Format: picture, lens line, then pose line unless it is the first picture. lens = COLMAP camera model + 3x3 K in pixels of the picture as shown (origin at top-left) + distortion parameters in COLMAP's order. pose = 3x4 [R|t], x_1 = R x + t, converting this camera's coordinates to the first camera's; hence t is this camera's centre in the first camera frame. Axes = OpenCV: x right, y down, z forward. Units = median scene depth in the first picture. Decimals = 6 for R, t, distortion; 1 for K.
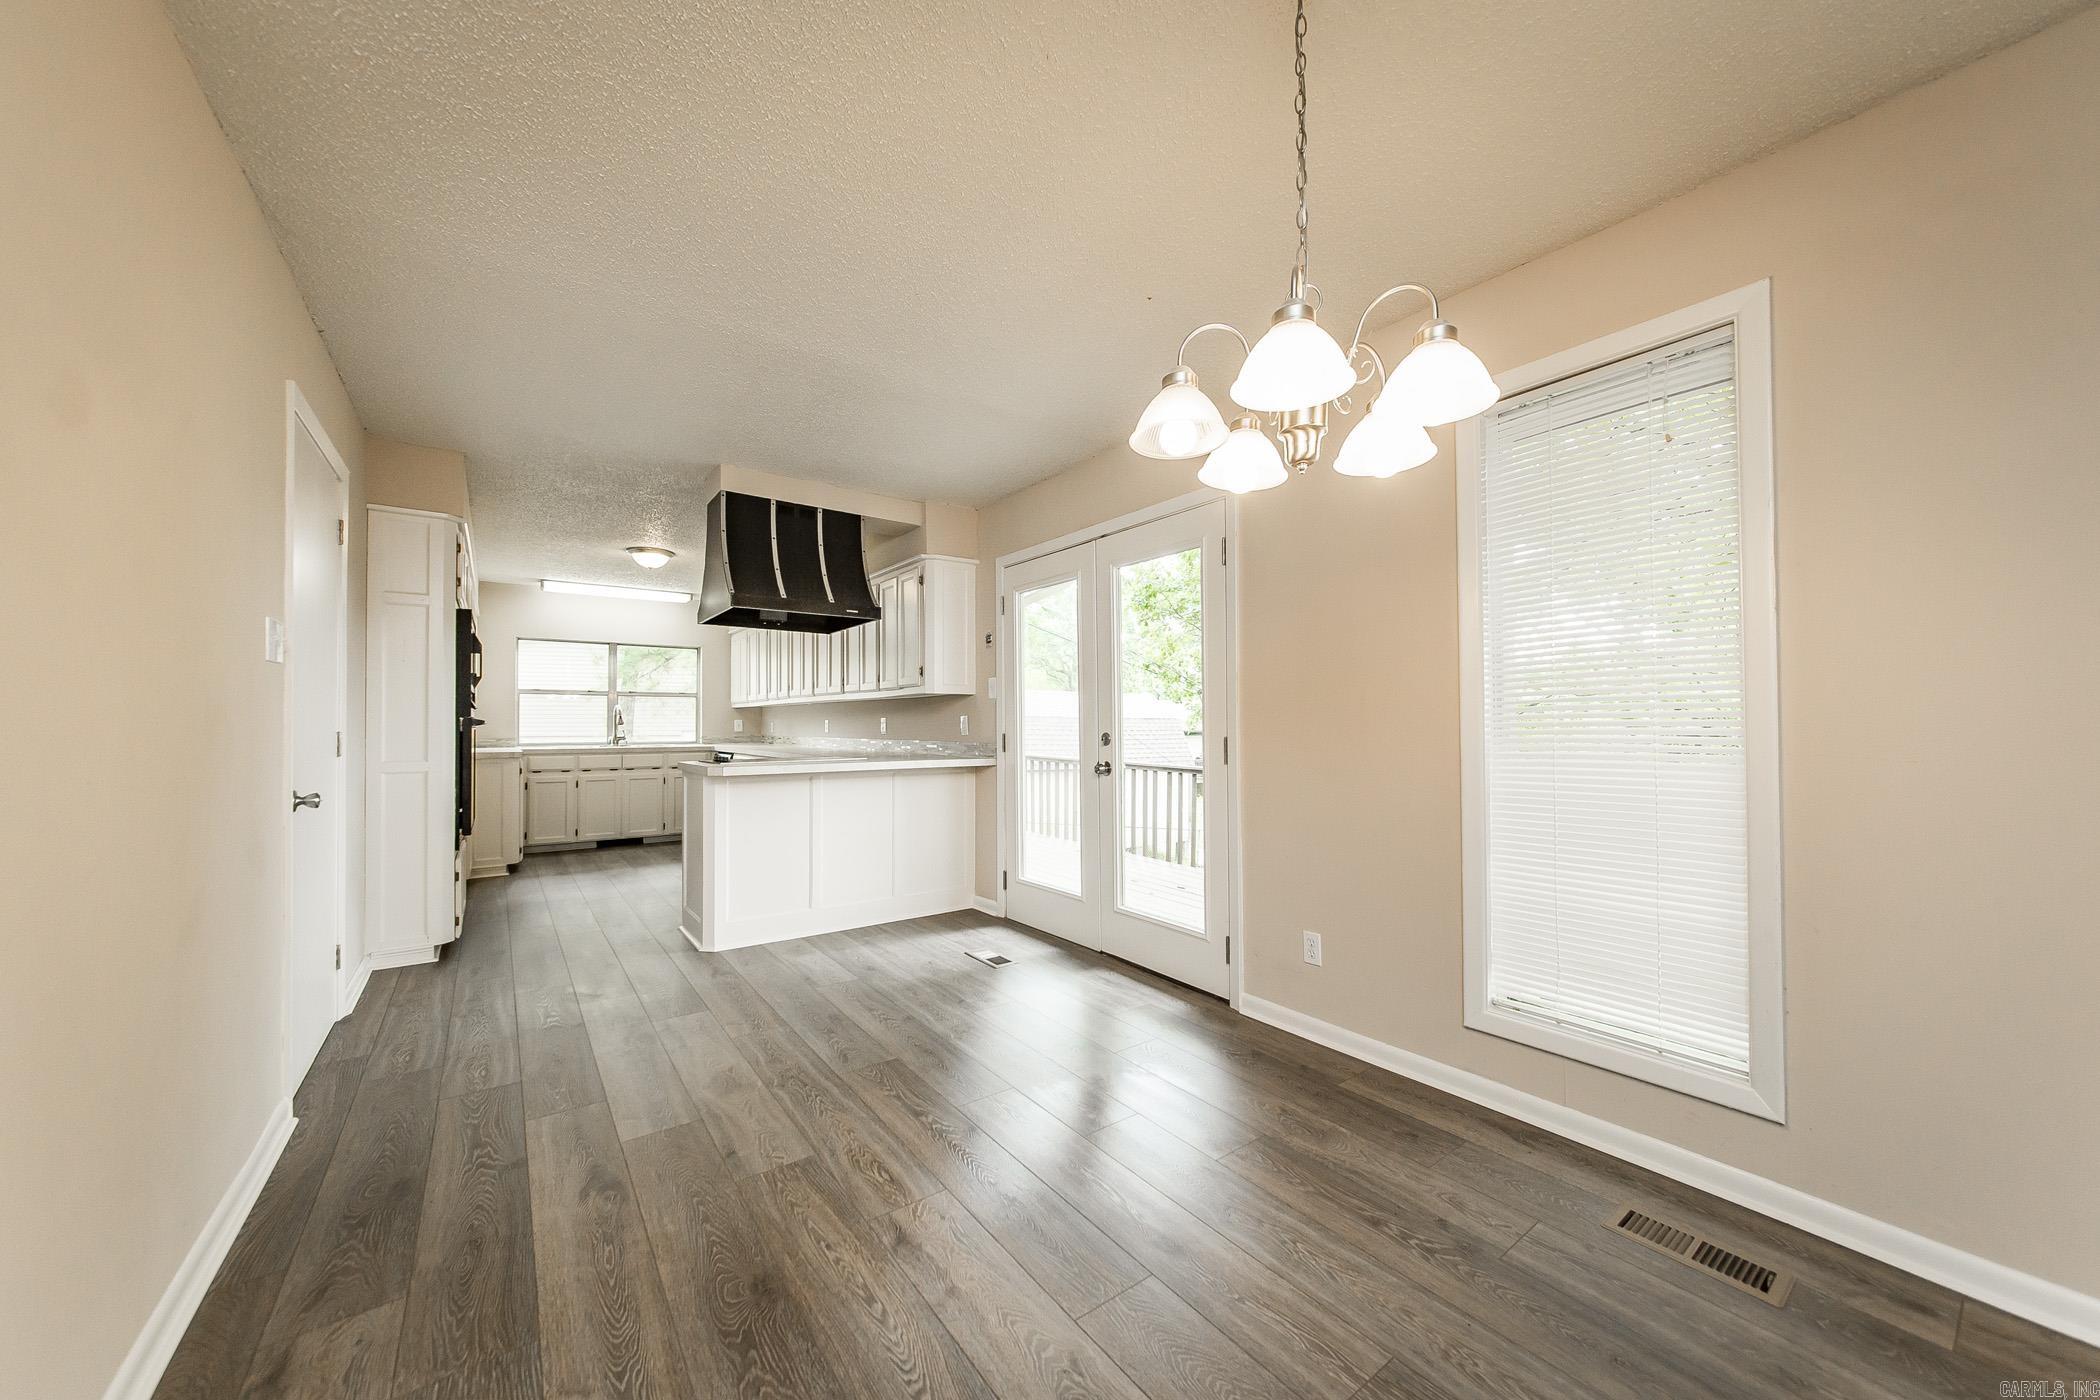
lens RADIAL K [[749.3, 0, 1039.5], [0, 749.3, 714.0], [0, 0, 1]] dist [0.000060, -0.000034]
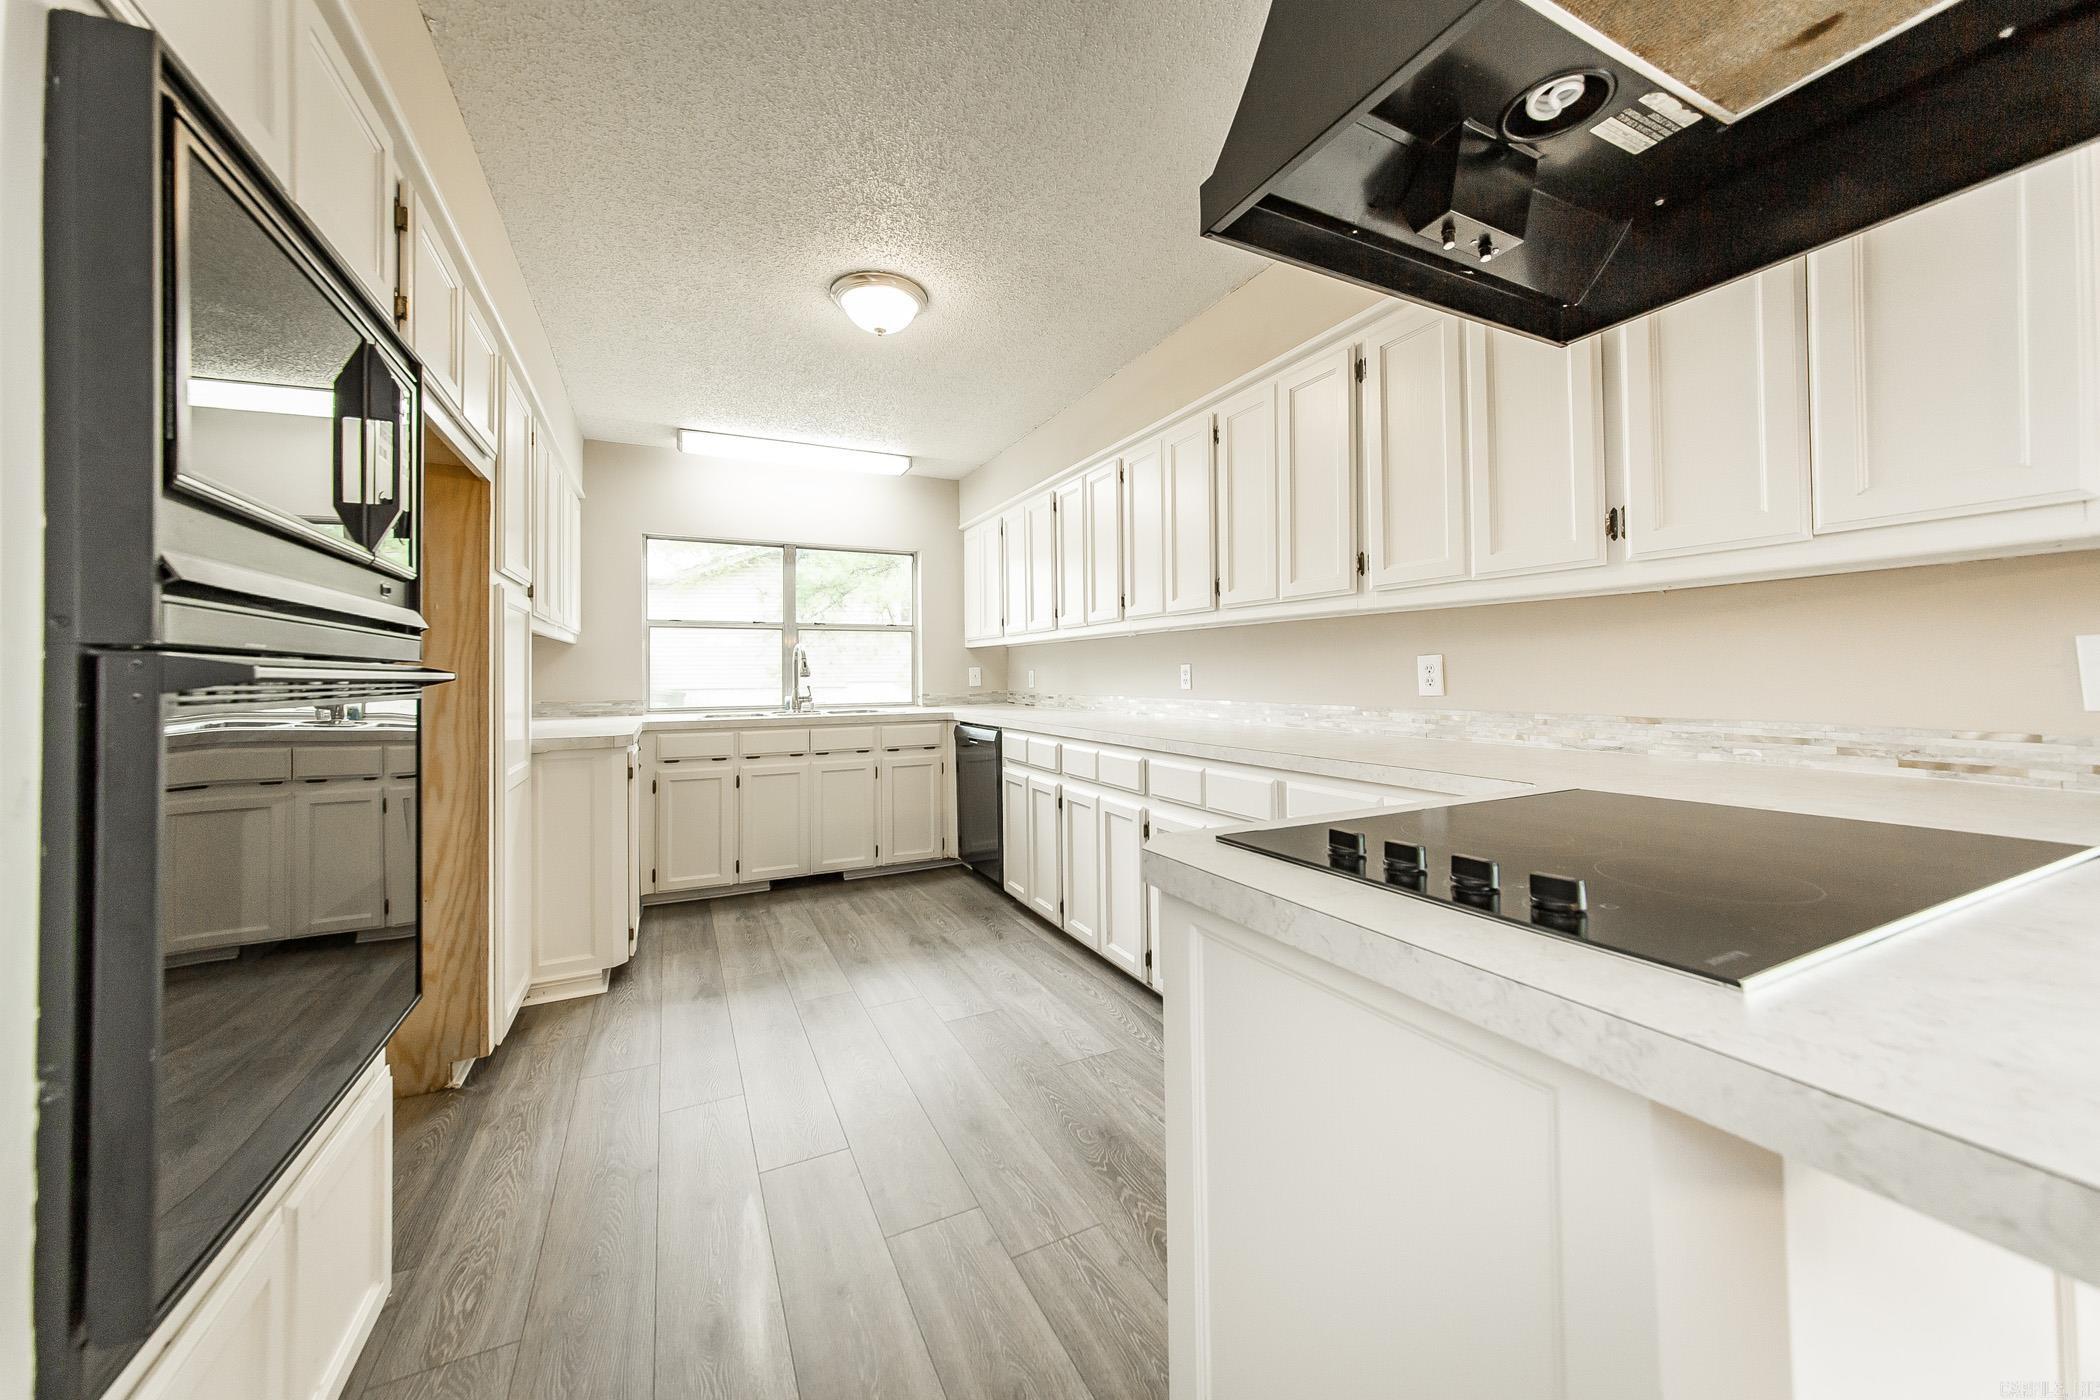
lens RADIAL K [[749.3, 0, 1042.6], [0, 749.3, 662.5], [0, 0, 1]] dist [0.000060, -0.000034]
pose [[0.985258, -0.010276, -0.170768, -0.275077], [0.010276, 0.999947, -0.000886, 0.005476], [0.170768, -0.000882, 0.985311, 0.453084]]
